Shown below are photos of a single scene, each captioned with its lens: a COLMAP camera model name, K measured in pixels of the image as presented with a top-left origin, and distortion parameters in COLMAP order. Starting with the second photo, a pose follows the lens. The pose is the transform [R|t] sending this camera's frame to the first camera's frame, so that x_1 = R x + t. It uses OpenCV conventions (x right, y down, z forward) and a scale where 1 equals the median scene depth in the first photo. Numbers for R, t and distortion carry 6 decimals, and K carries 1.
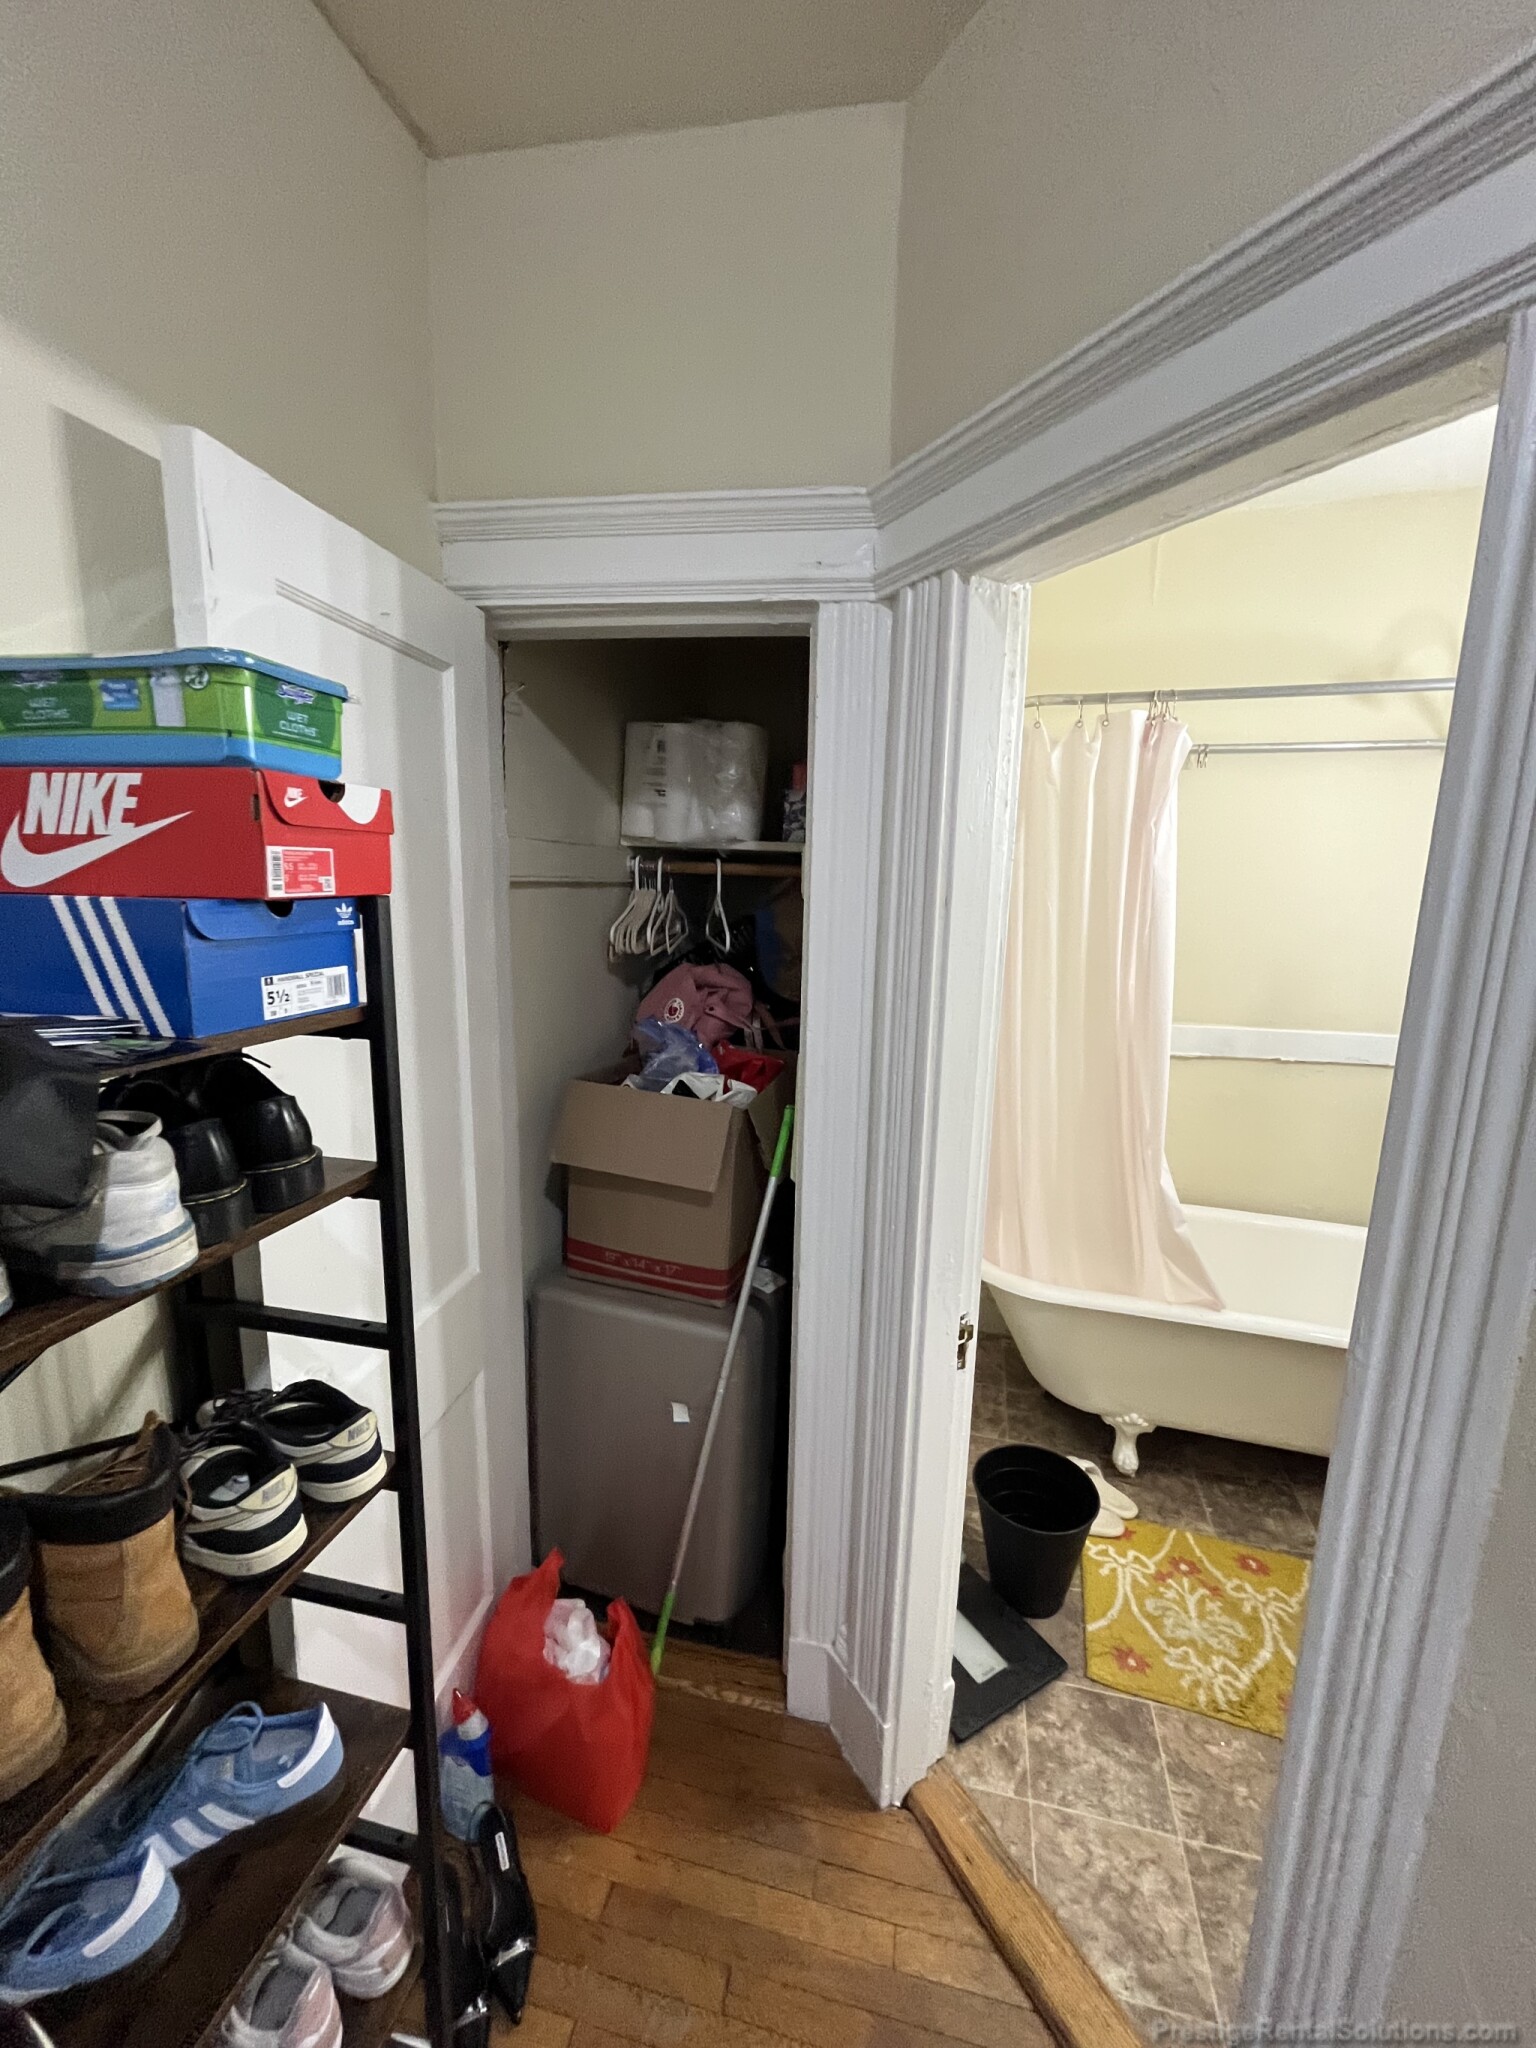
lens RADIAL K [[840.4, 0, 778.7], [0, 840.4, 1019.6], [0, 0, 1]] dist [-0.003320, -0.000131]
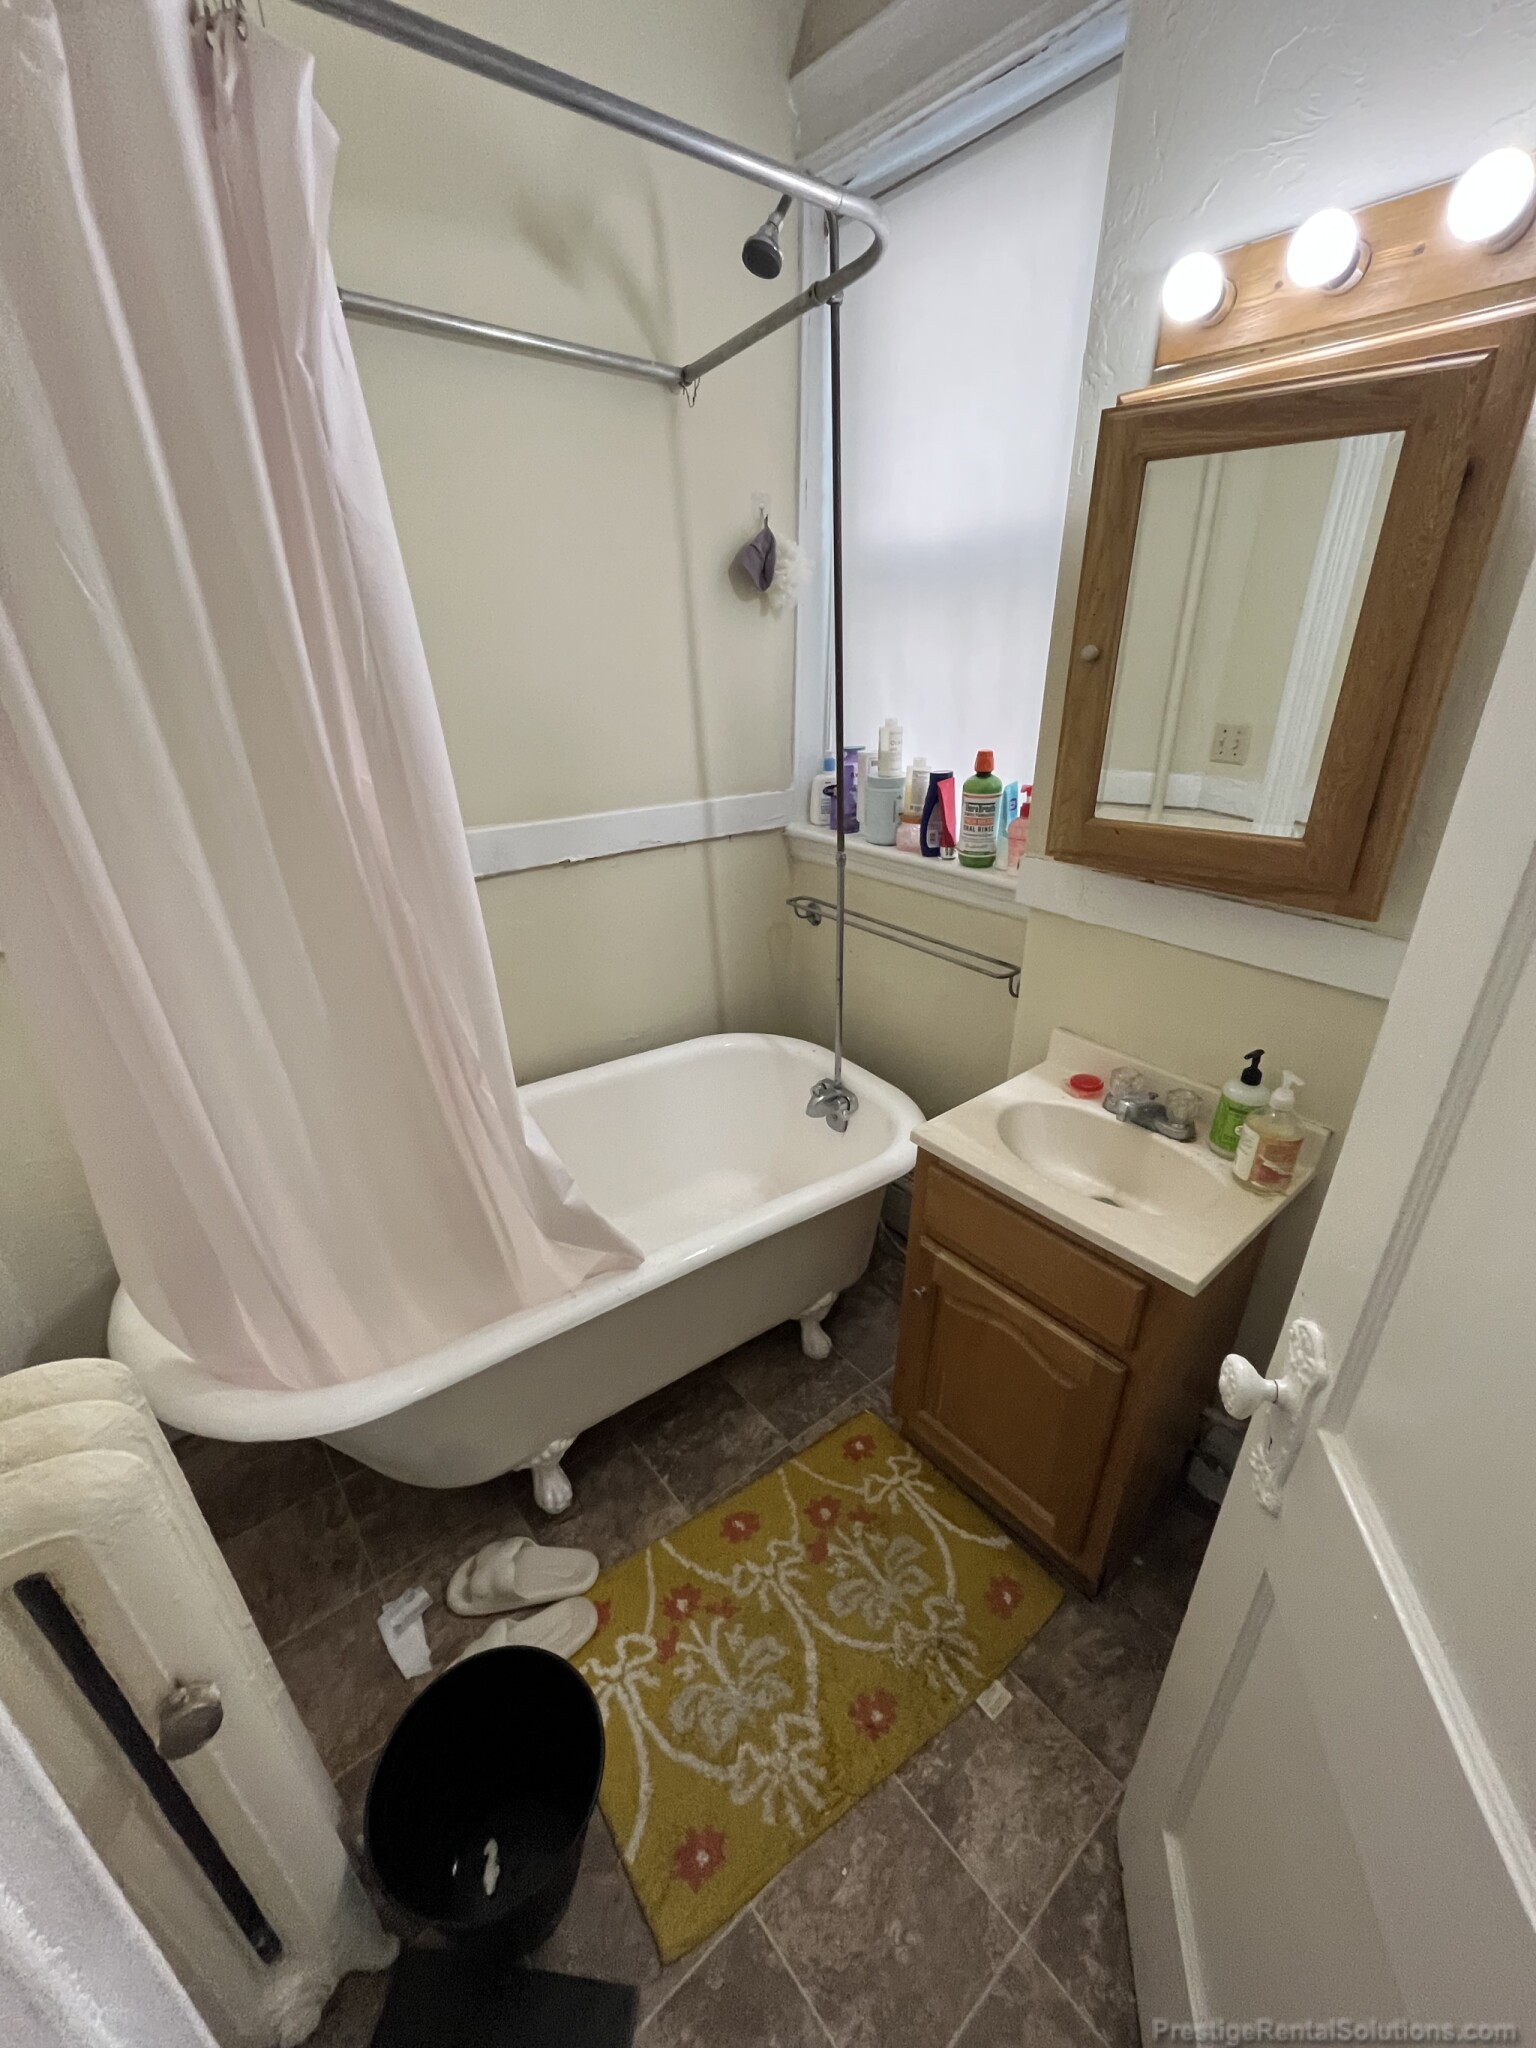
lens RADIAL K [[840.4, 0, 761.7], [0, 840.4, 1026.5], [0, 0, 1]] dist [-0.003320, -0.000131]
pose [[0.615736, -0.342428, 0.709656, 0.192101], [0.155049, 0.935679, 0.316961, -0.031055], [-0.772547, -0.085133, 0.629225, 0.560069]]
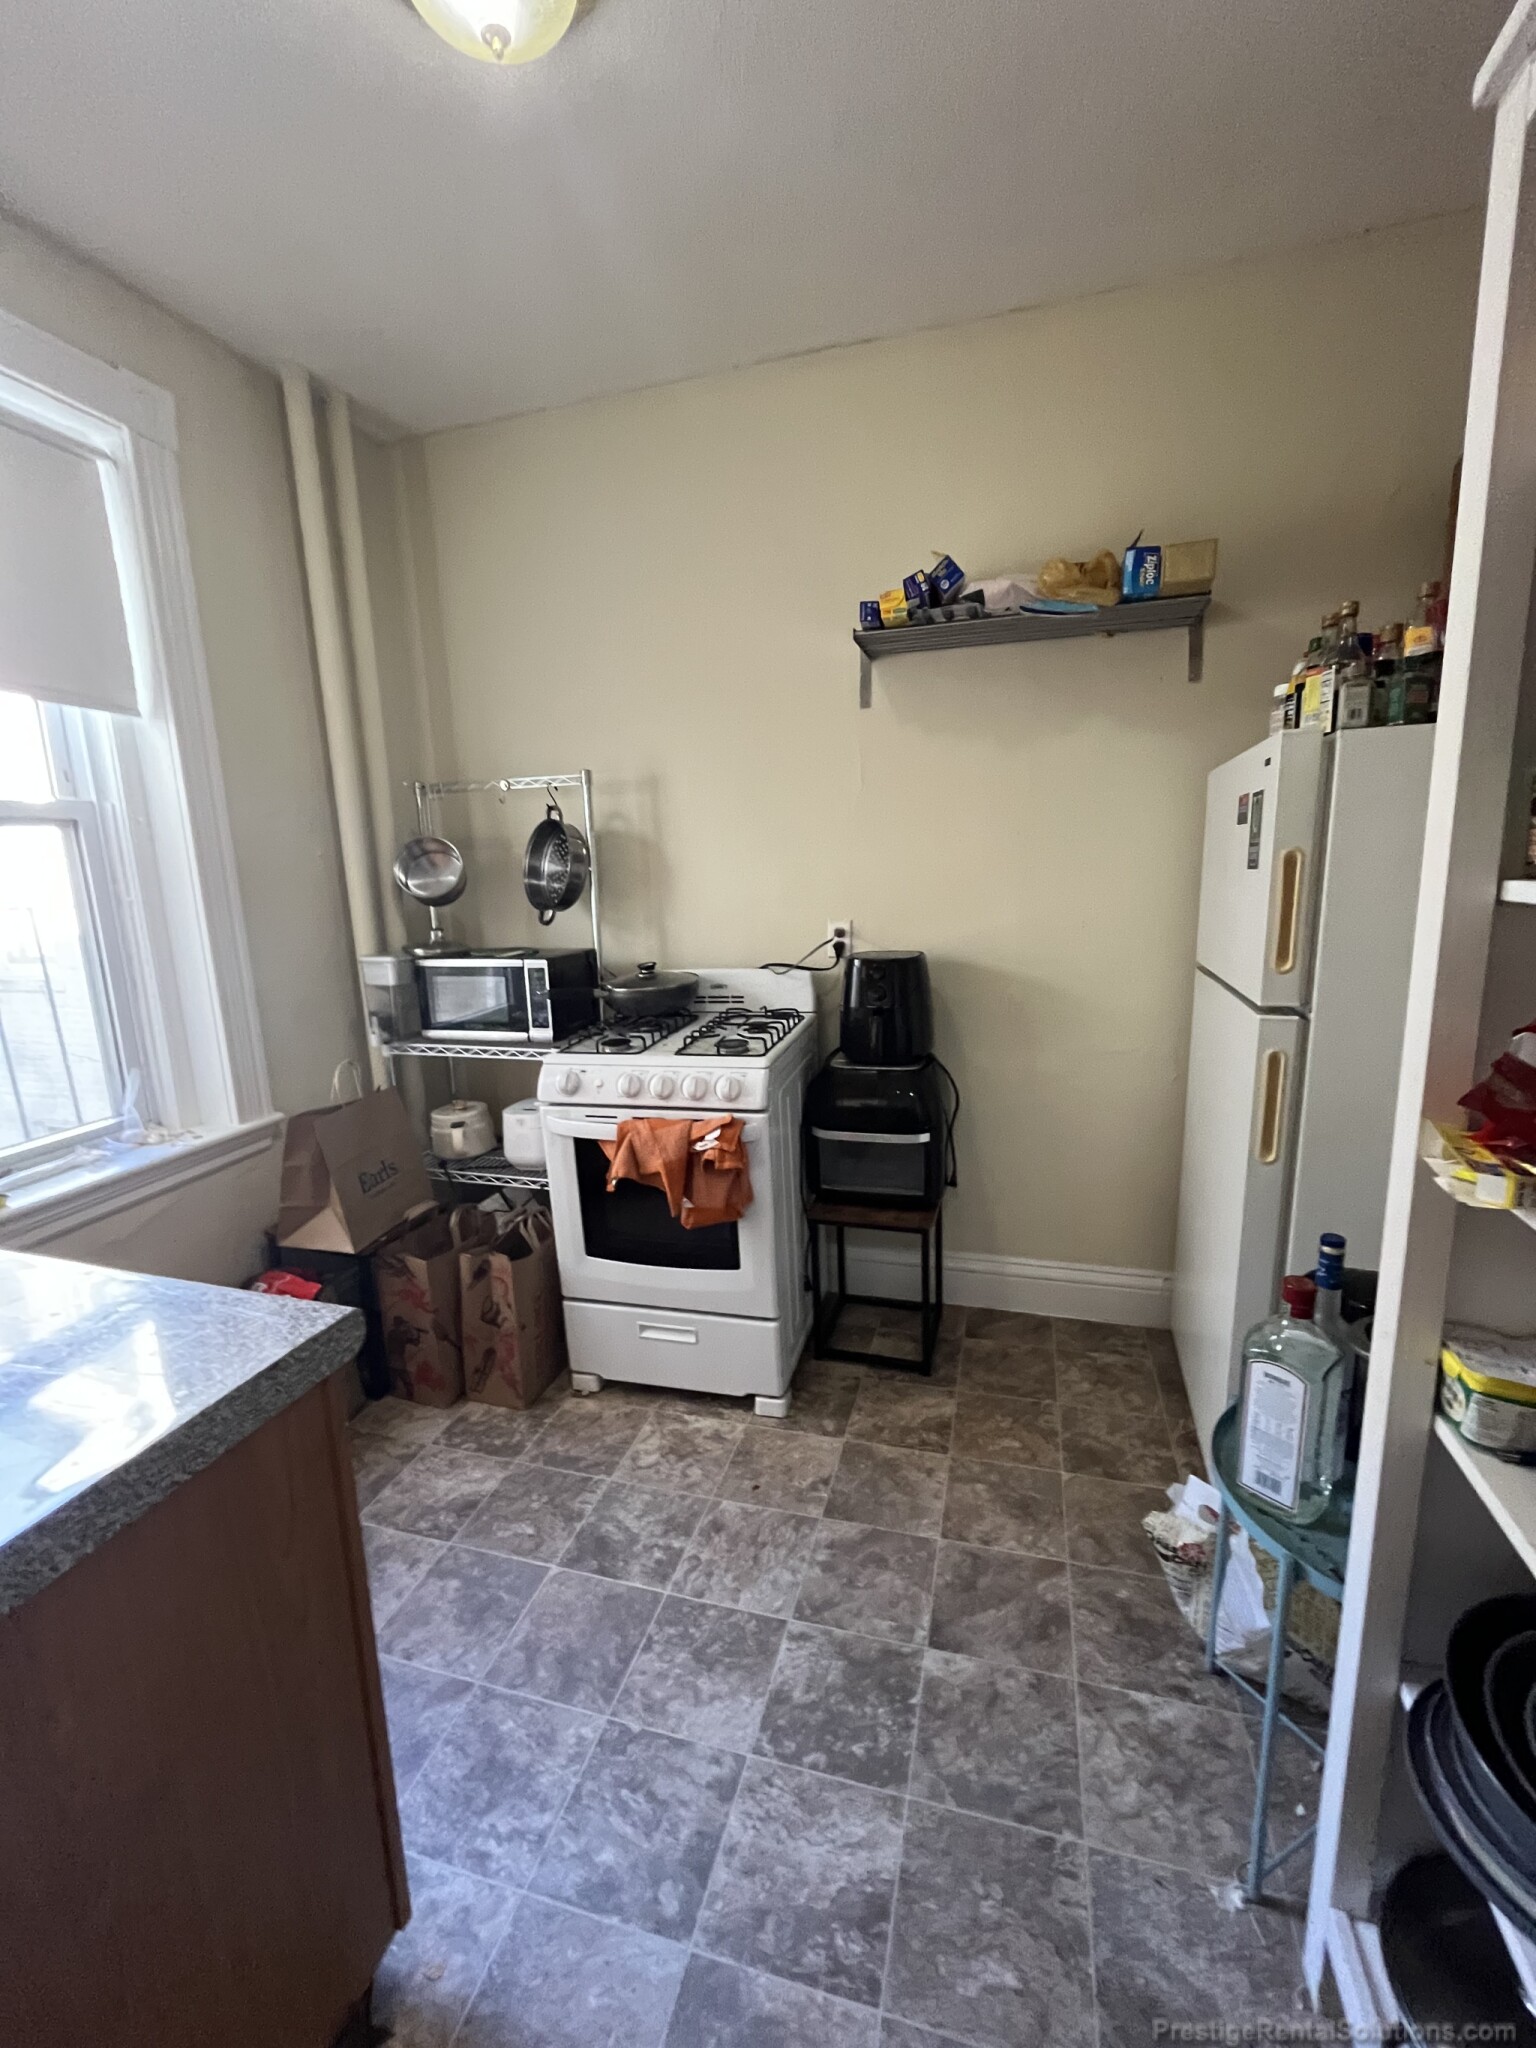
lens RADIAL K [[840.4, 0, 774.4], [0, 840.4, 1023.8], [0, 0, 1]] dist [-0.003320, -0.000131]
pose [[-0.997982, 0.006522, 0.063163, 0.544552], [0.029148, 0.930771, 0.364440, -0.051967], [-0.056414, 0.365546, -0.929082, 1.113227]]
